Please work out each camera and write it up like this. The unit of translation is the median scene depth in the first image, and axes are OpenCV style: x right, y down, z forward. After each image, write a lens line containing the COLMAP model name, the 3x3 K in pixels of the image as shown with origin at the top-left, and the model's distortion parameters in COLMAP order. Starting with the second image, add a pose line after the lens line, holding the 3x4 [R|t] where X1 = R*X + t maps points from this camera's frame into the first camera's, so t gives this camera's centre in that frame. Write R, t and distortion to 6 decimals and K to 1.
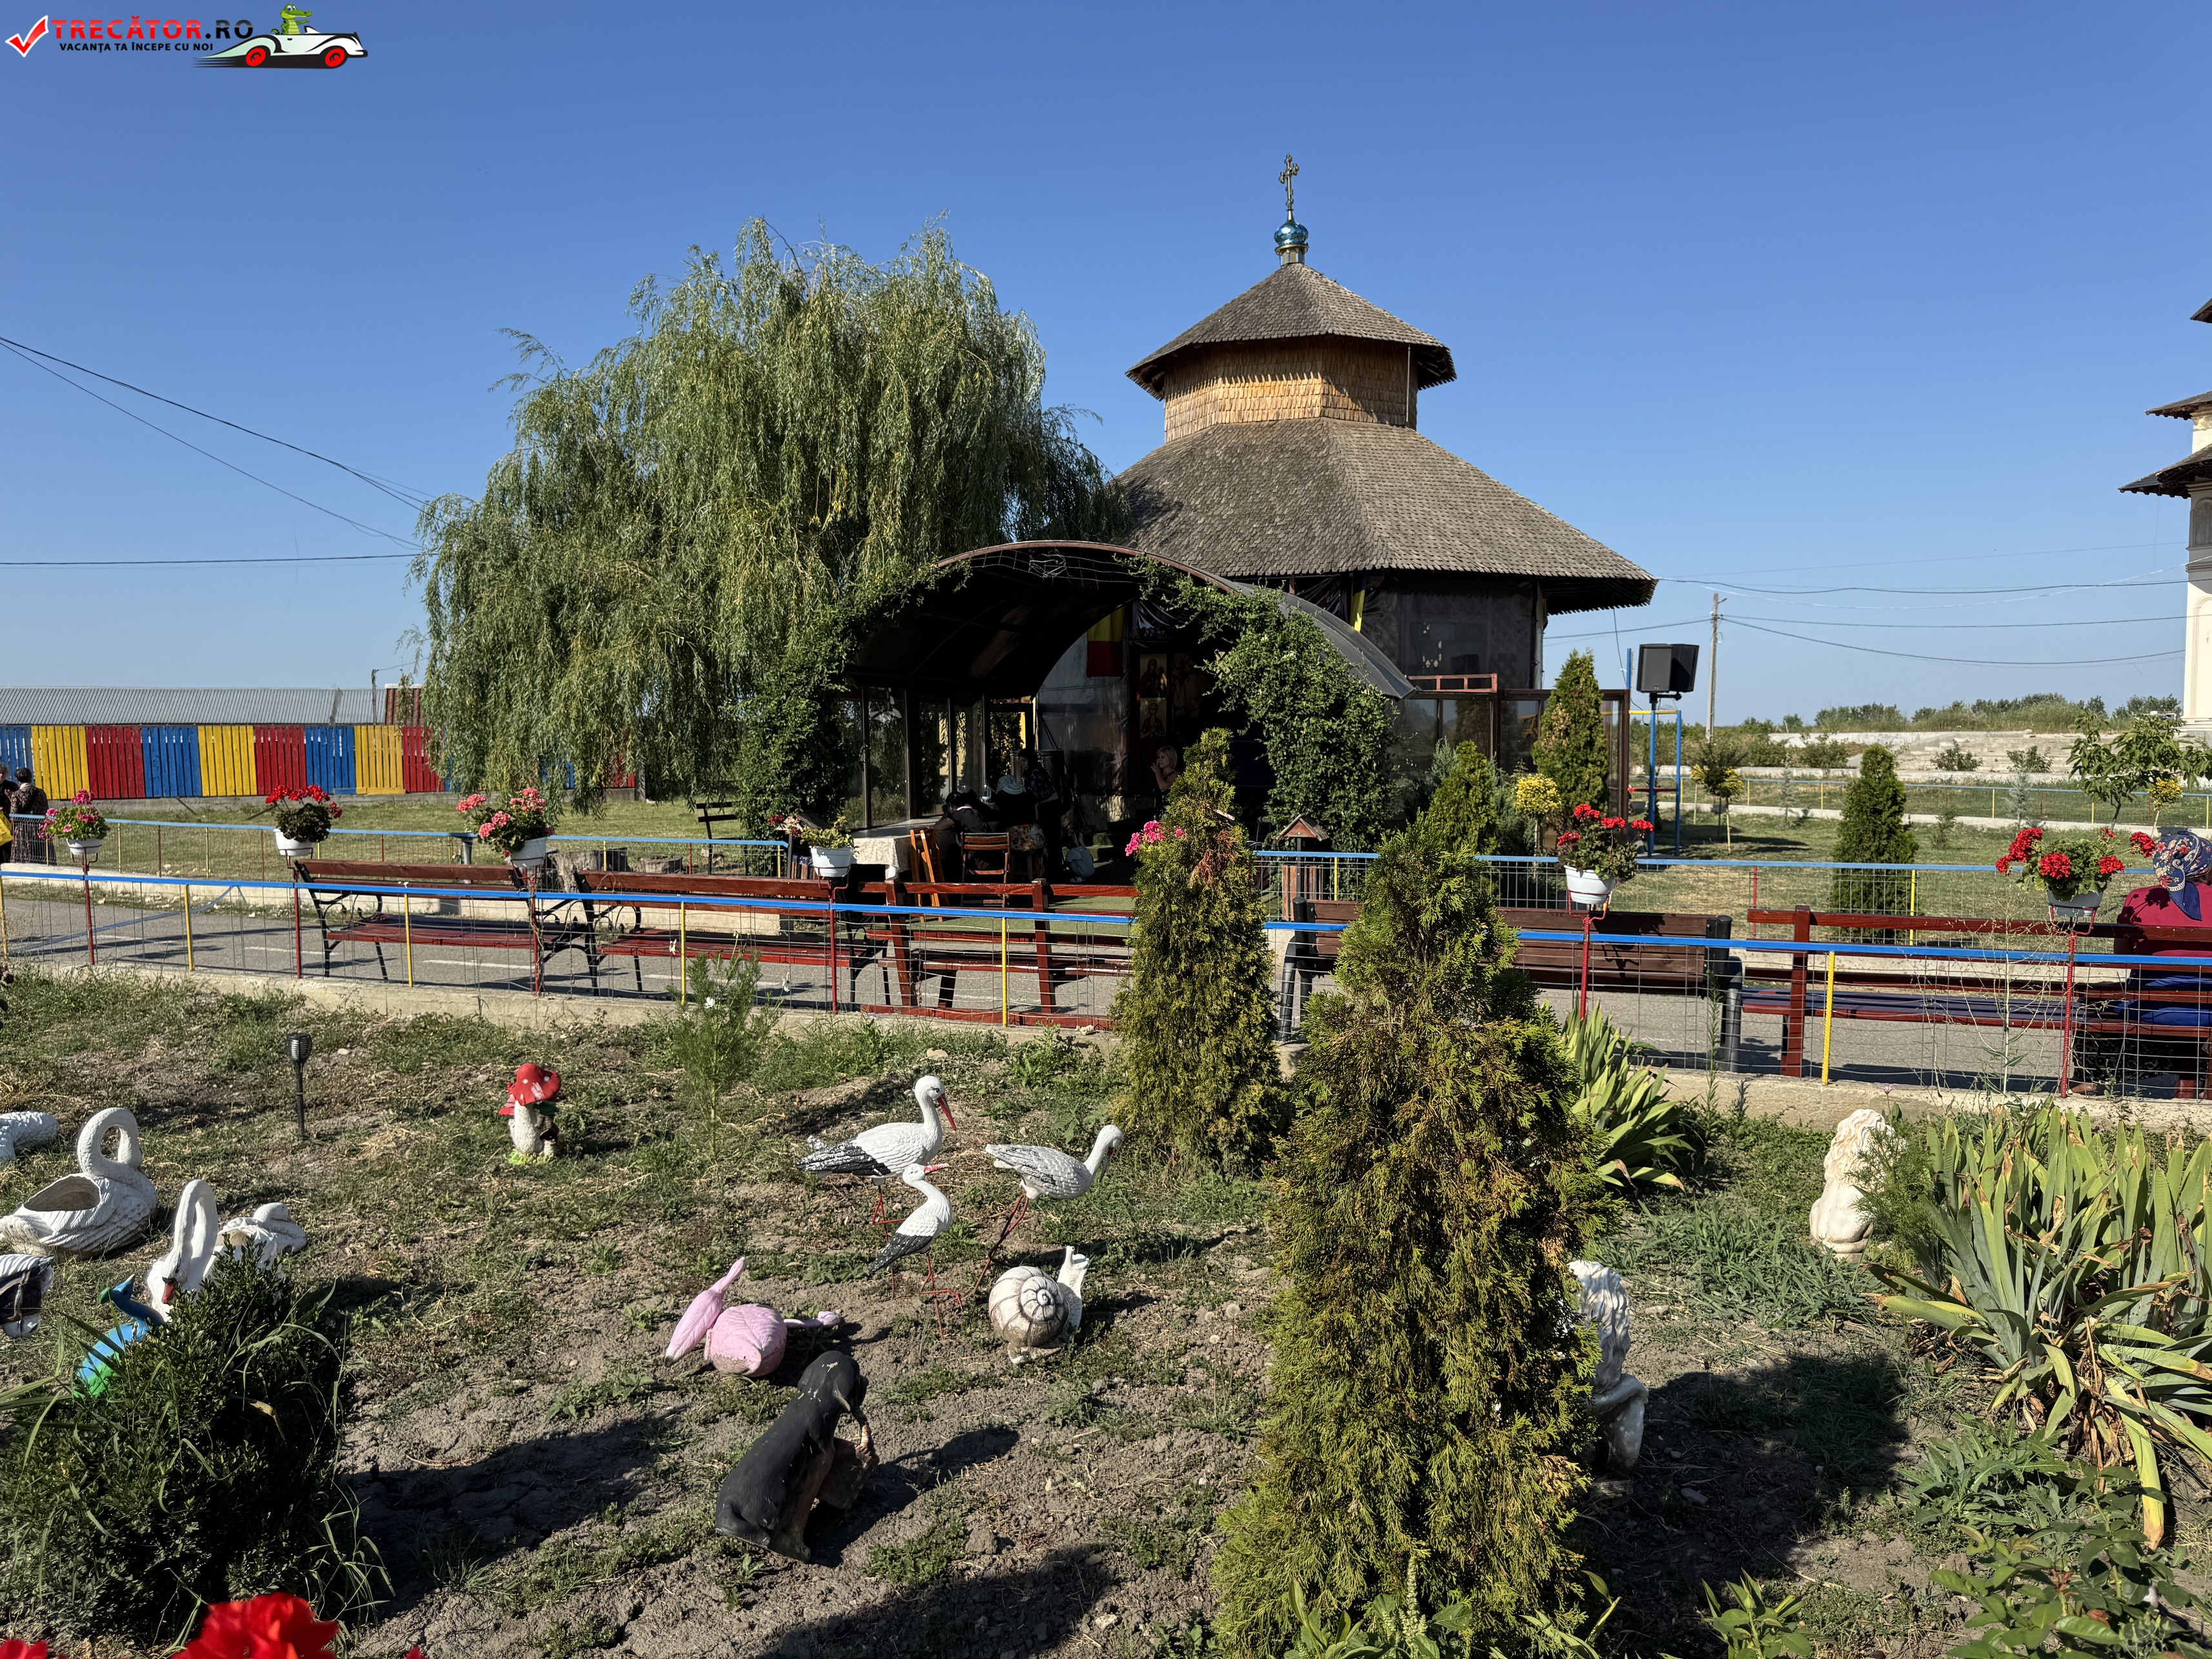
lens RADIAL K [[1548.0, 0, 1106.0], [0, 1548.0, 829.5], [0, 0, 1]] dist [0.127278, -0.203970]
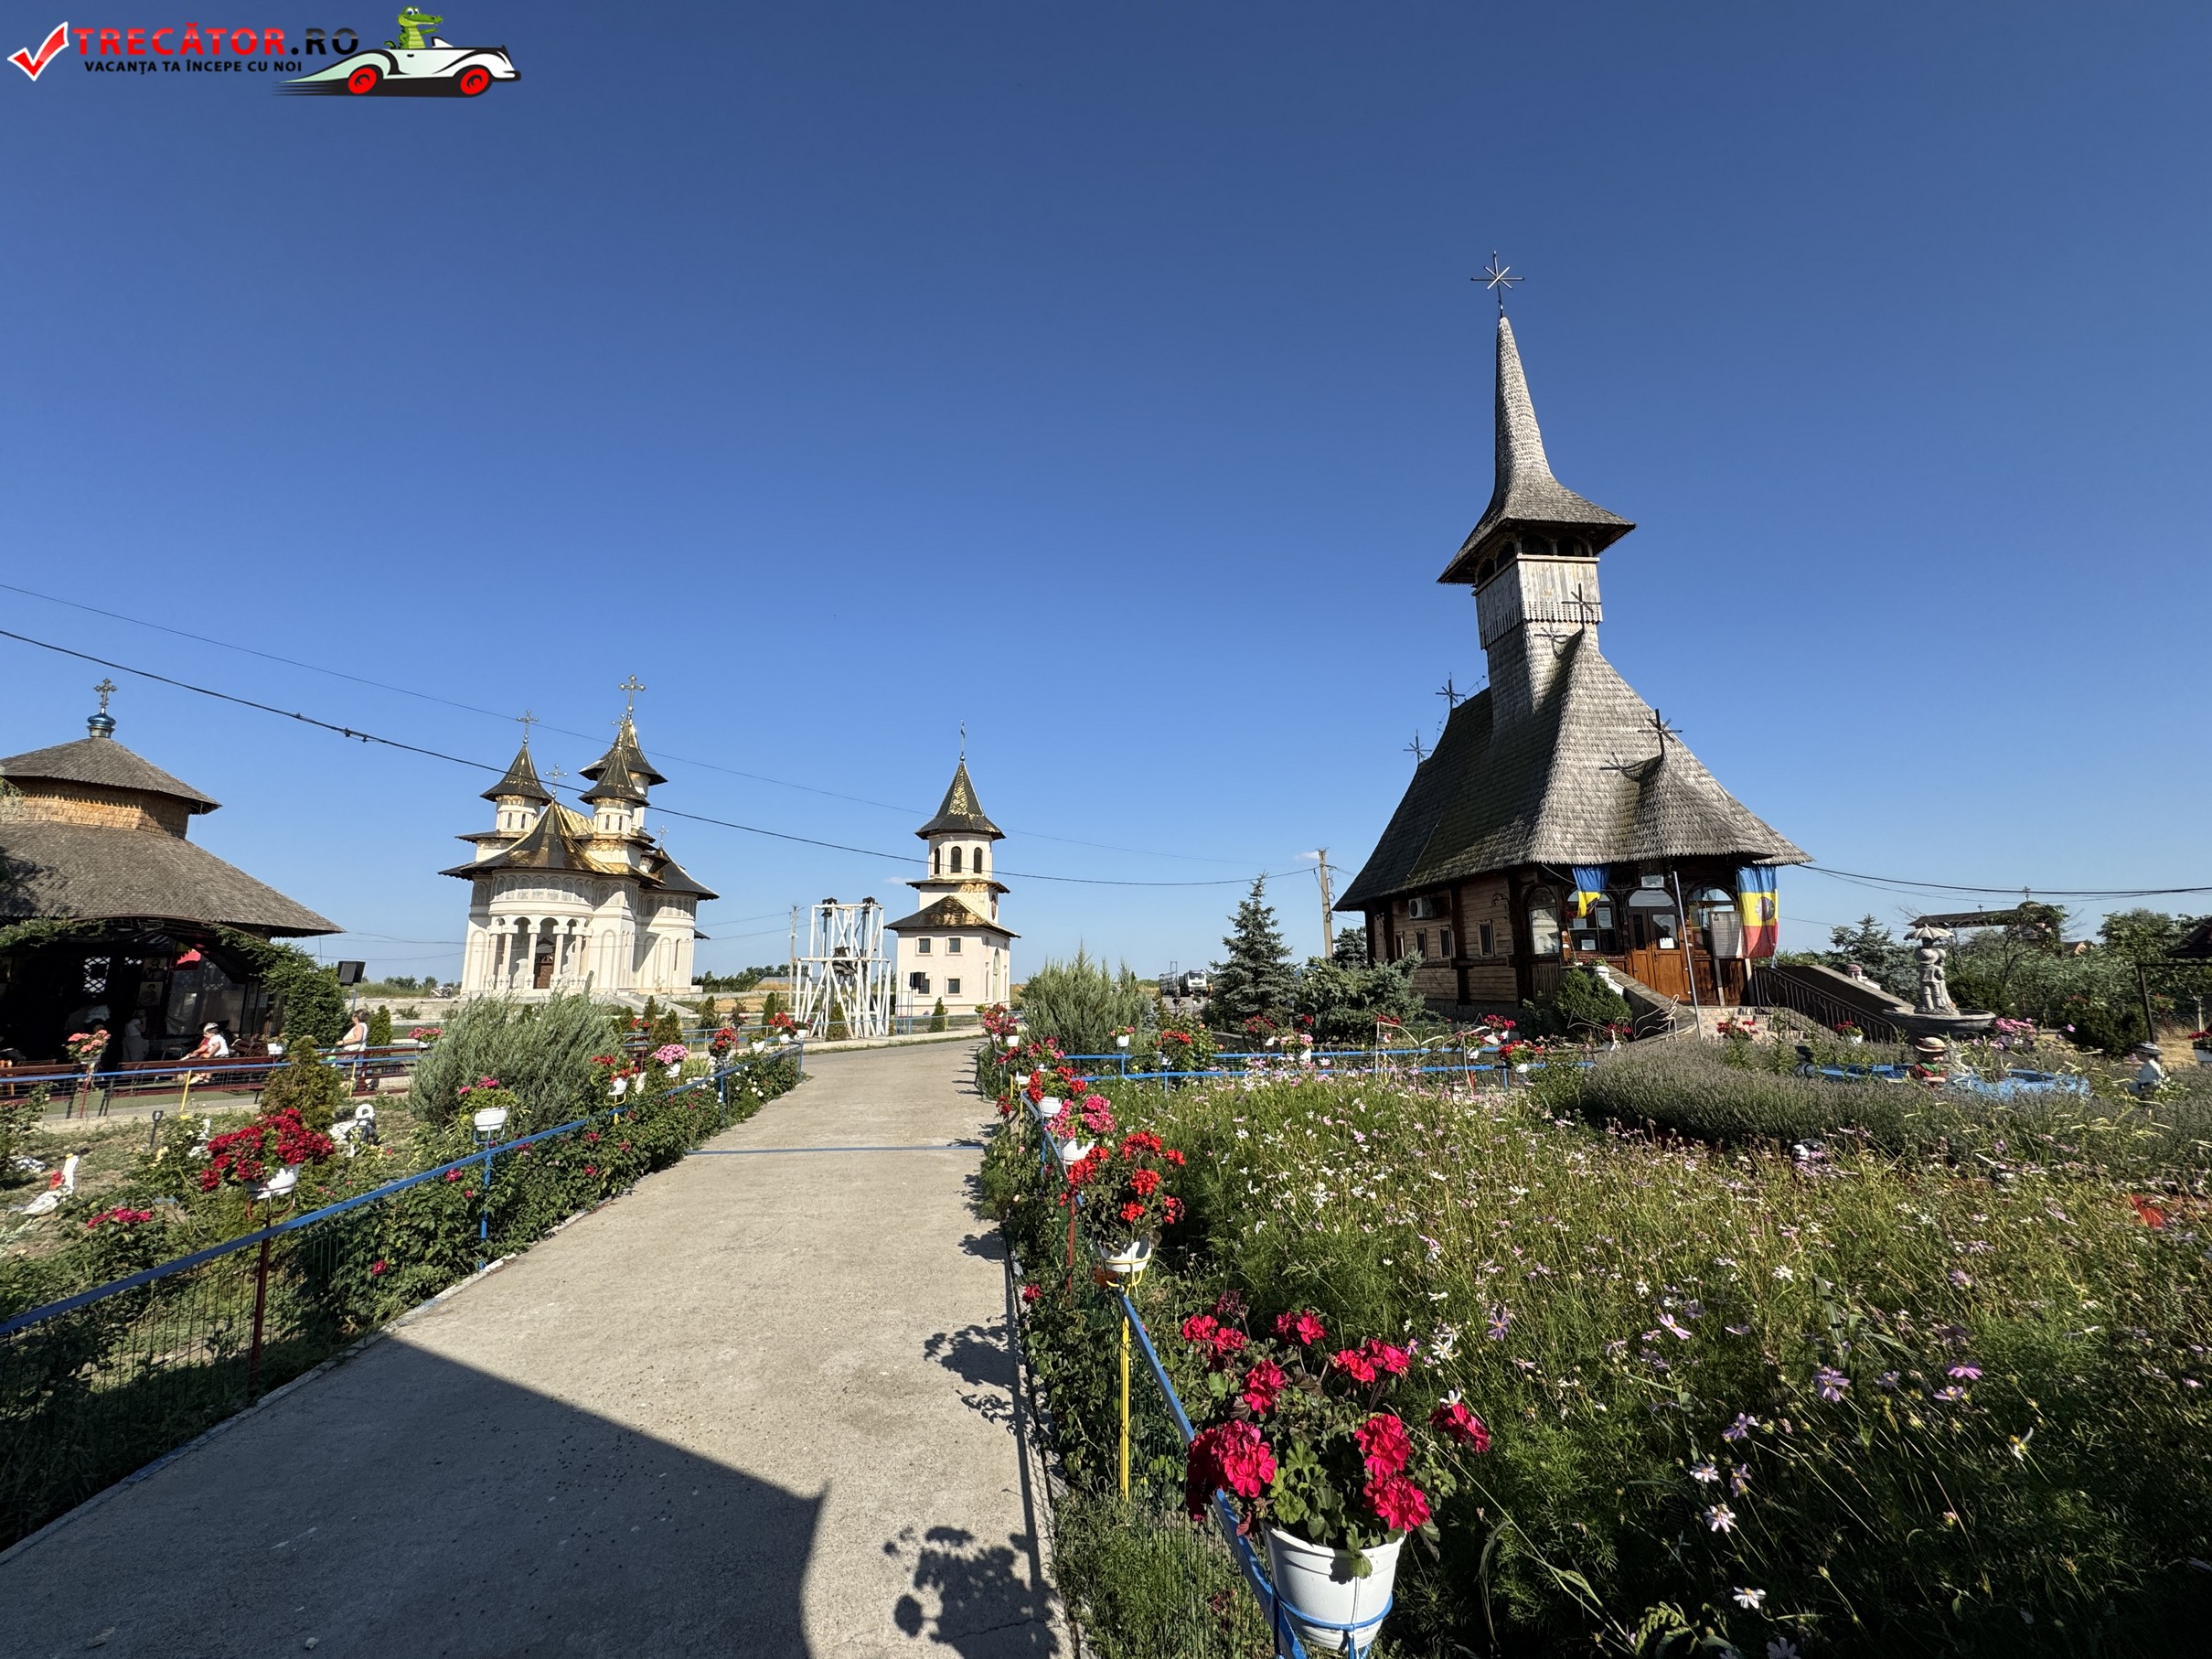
lens RADIAL K [[882.0, 0, 1106.4], [0, 882.0, 826.6], [0, 0, 1]] dist [-0.002652, 0.000502]
pose [[0.289951, 0.168557, 0.942081, -0.216928], [0.071719, 0.977774, -0.197016, 0.006127], [-0.954351, 0.124690, 0.271417, -0.149470]]
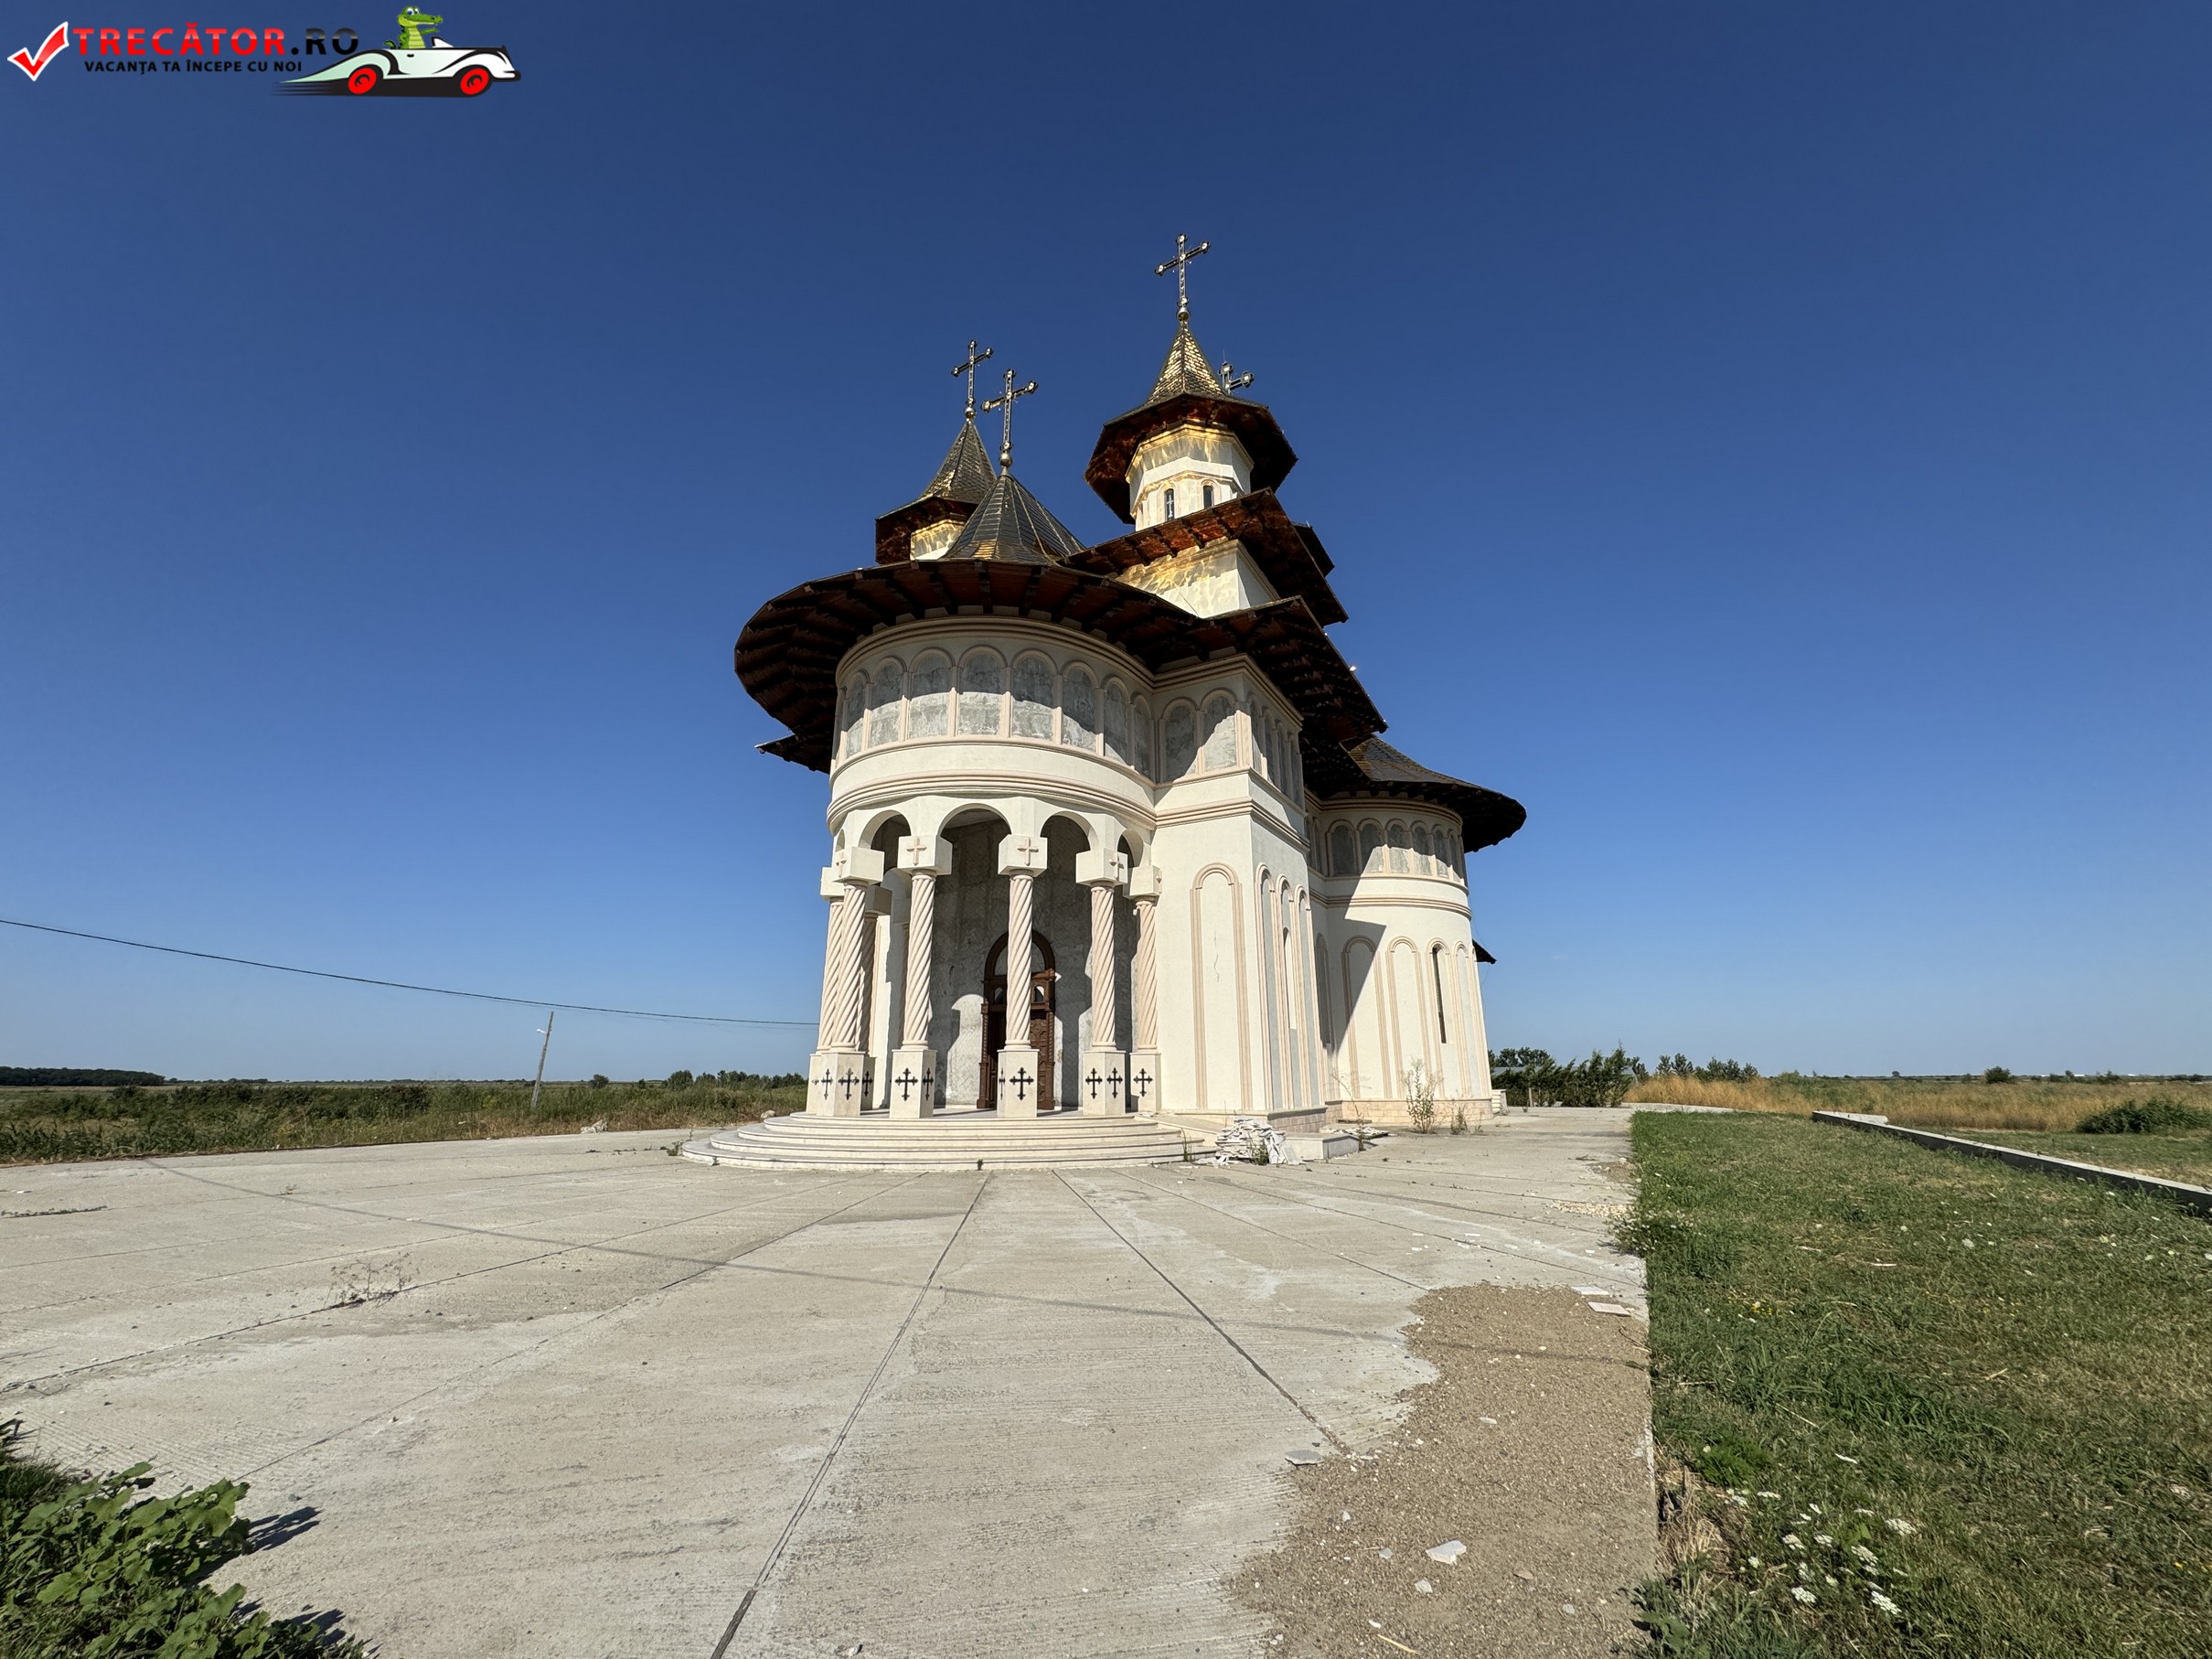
lens RADIAL K [[882.0, 0, 1106.4], [0, 882.0, 826.6], [0, 0, 1]] dist [-0.002652, 0.000502]
pose [[0.847606, 0.150172, 0.508933, 0.785395], [0.030311, 0.943848, -0.328986, -0.076993], [-0.529760, 0.294277, 0.795459, 0.845574]]
